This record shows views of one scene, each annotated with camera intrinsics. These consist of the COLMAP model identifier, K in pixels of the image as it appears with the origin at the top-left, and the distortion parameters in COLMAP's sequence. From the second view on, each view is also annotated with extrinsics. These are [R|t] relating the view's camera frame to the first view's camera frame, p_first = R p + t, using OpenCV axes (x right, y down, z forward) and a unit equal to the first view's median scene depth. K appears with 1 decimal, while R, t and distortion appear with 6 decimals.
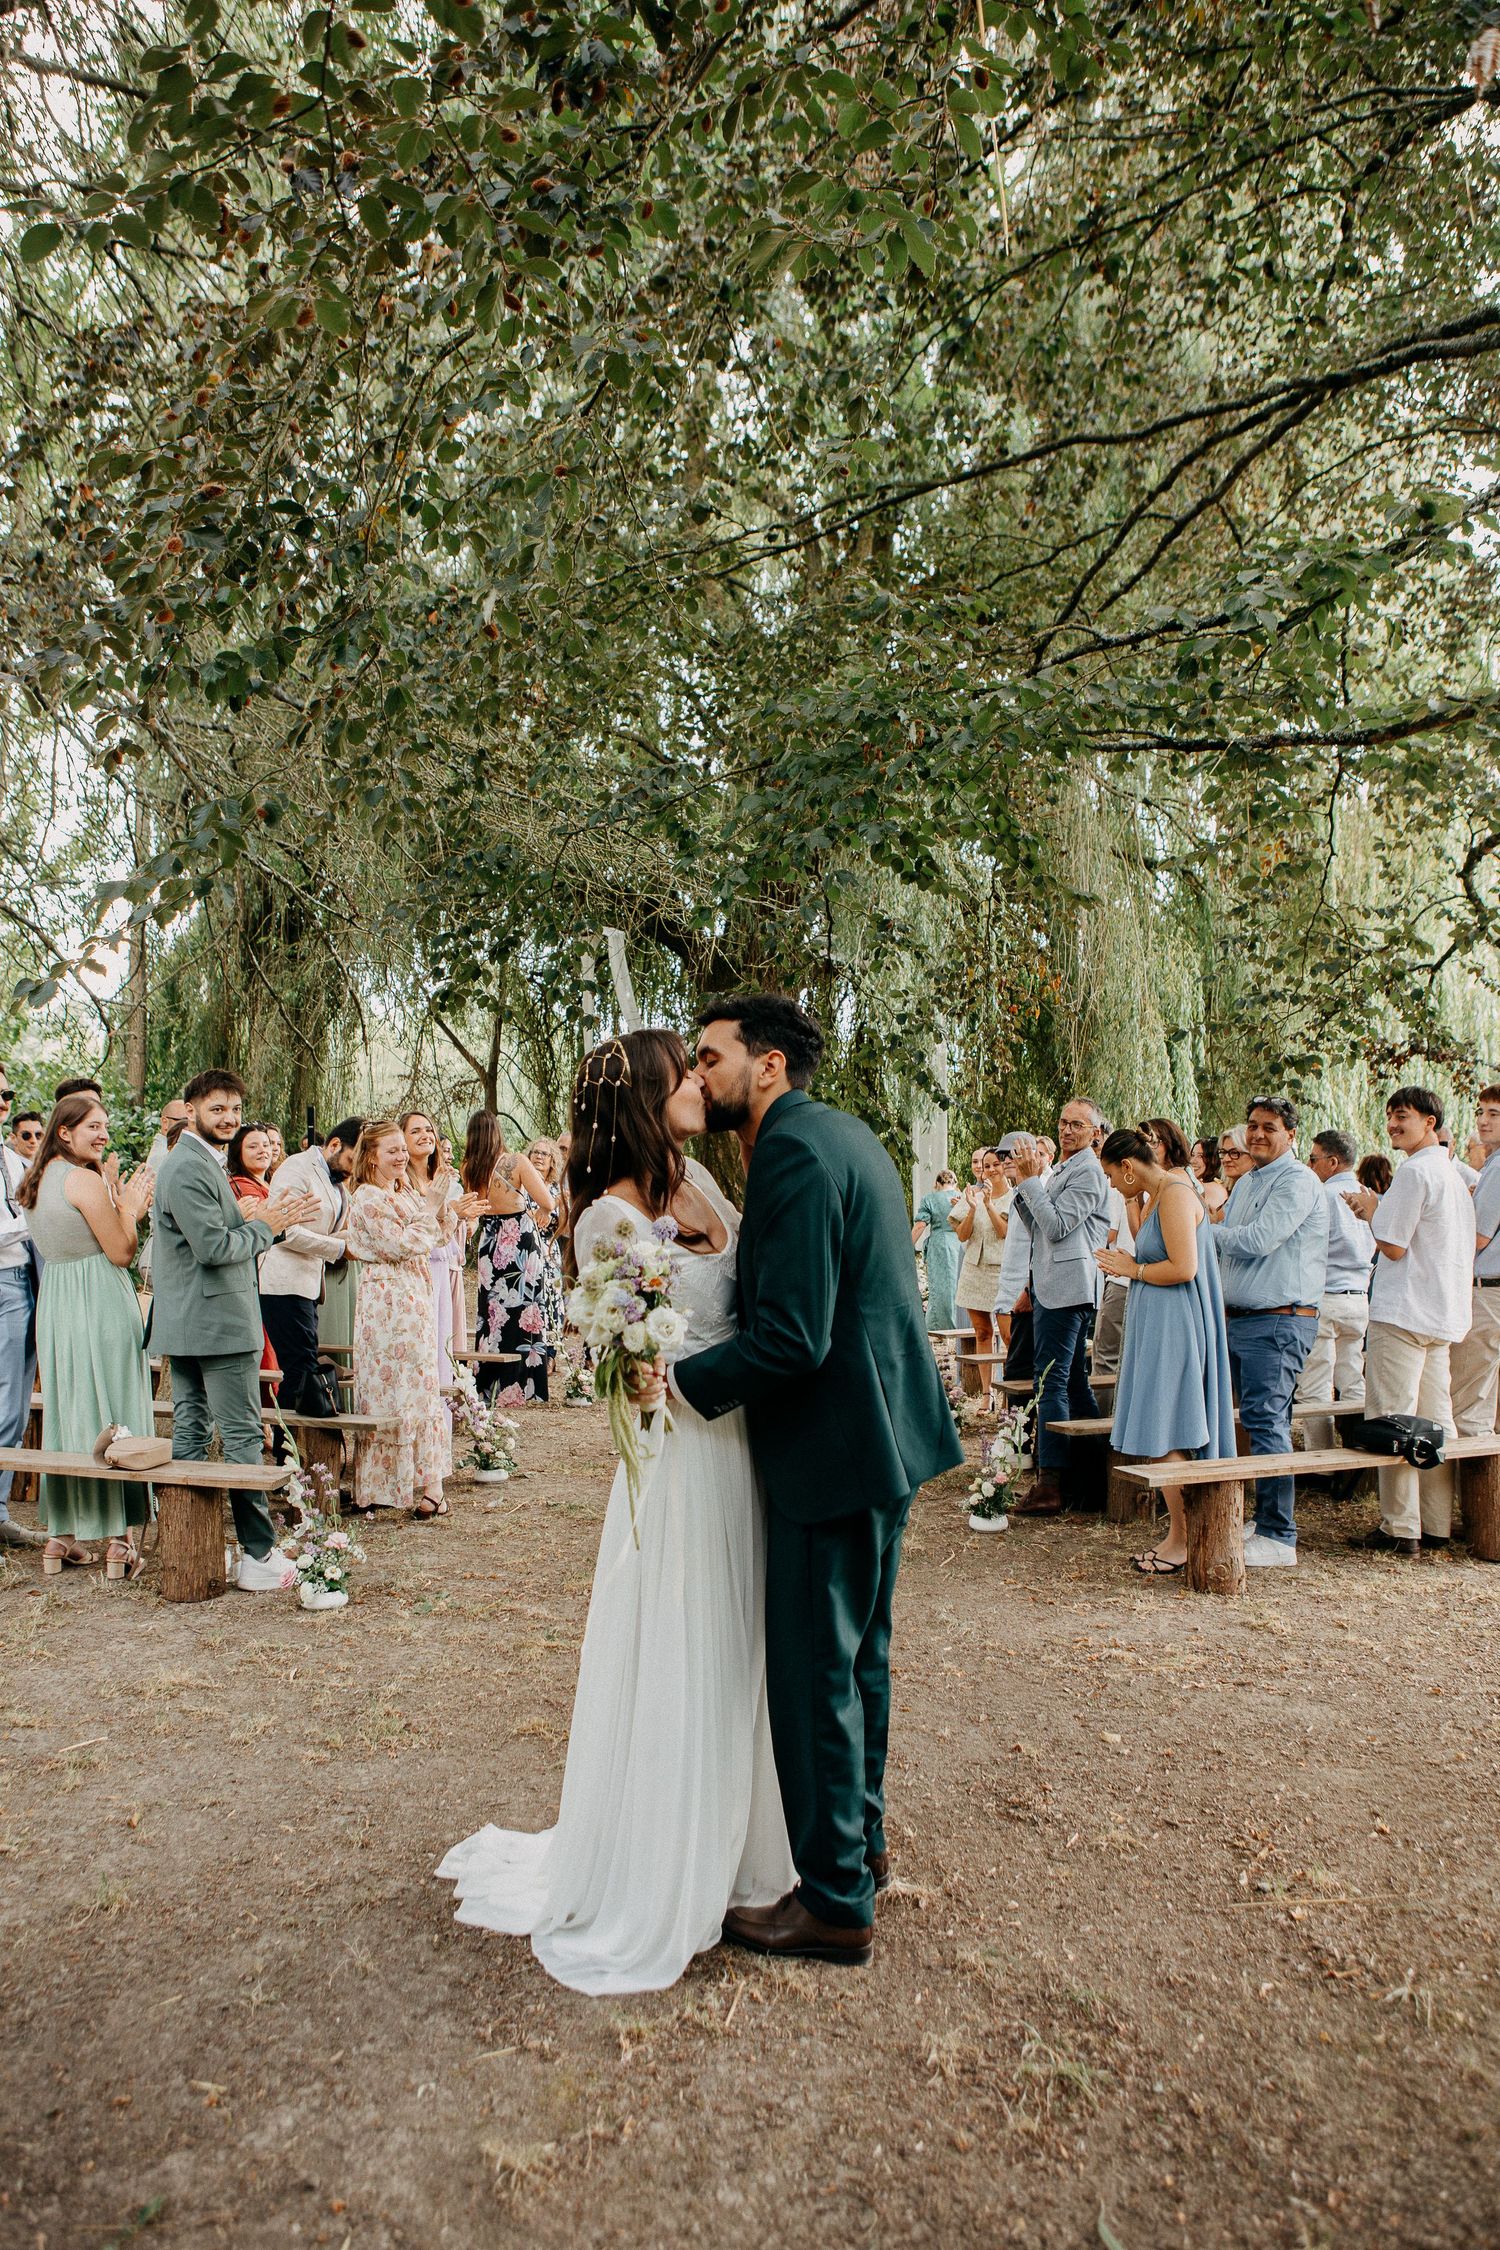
lens RADIAL K [[1549.7, 0, 750.0], [0, 1549.7, 1125.0], [0, 0, 1]] dist [-0.000869, -0.000139]
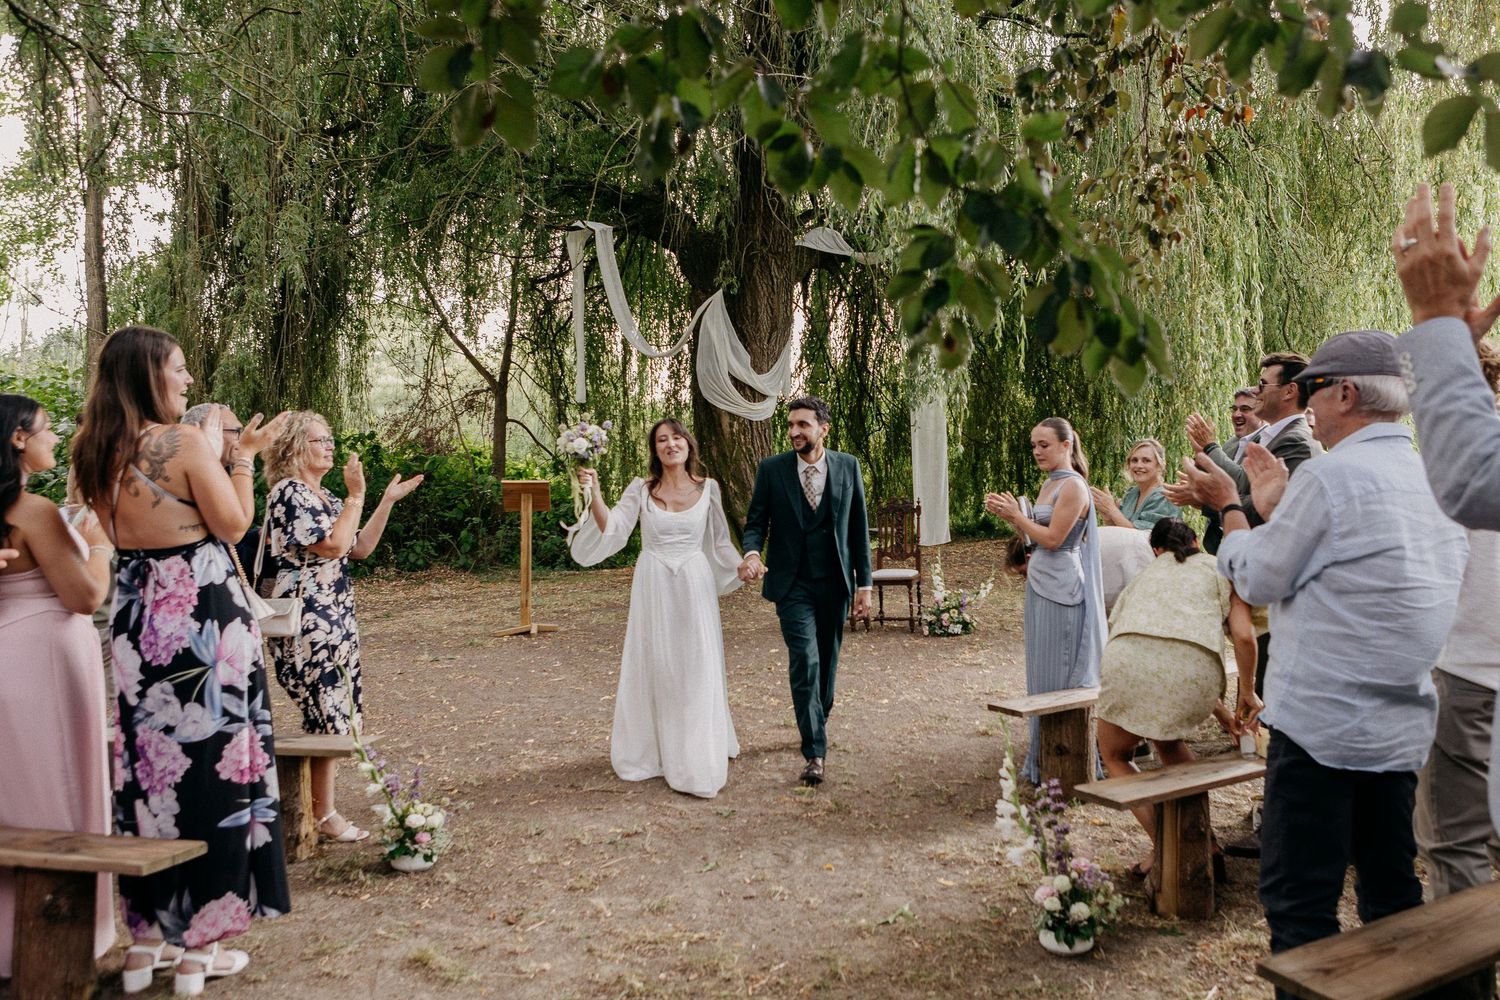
lens RADIAL K [[1033.1, 0, 750.0], [0, 1033.1, 500.0], [0, 0, 1]] dist [-0.000869, -0.000139]
pose [[0.999269, -0.031582, -0.021557, 0.013926], [0.032699, 0.998029, 0.053570, 0.015112], [0.019823, -0.054235, 0.998331, 0.326704]]
